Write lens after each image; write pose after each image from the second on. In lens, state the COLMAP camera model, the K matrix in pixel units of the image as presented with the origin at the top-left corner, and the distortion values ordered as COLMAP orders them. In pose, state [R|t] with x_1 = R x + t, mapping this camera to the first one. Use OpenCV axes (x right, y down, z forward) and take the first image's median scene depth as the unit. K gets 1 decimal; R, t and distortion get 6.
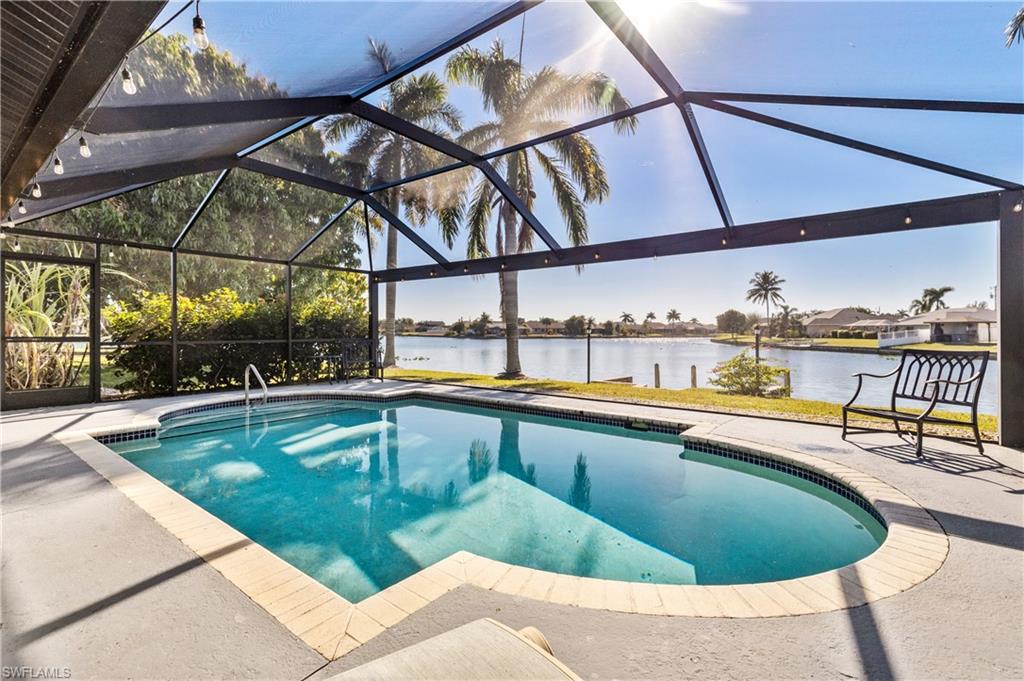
lens RADIAL K [[463.0, 0, 513.0], [0, 463.0, 334.9], [0, 0, 1]] dist [-0.012655, -0.001400]
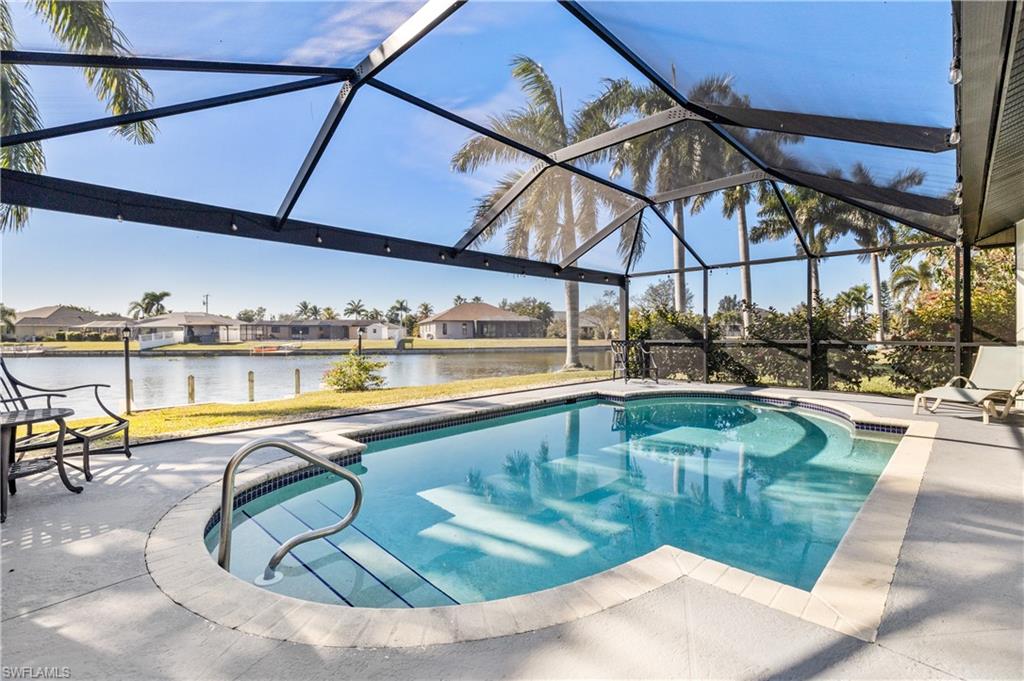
lens RADIAL K [[463.0, 0, 506.9], [0, 463.0, 337.1], [0, 0, 1]] dist [-0.012655, -0.001400]
pose [[0.091979, -0.014377, 0.995657, -0.113313], [0.010892, 0.999850, 0.013431, -0.004291], [-0.995701, 0.009609, 0.092122, 0.121572]]
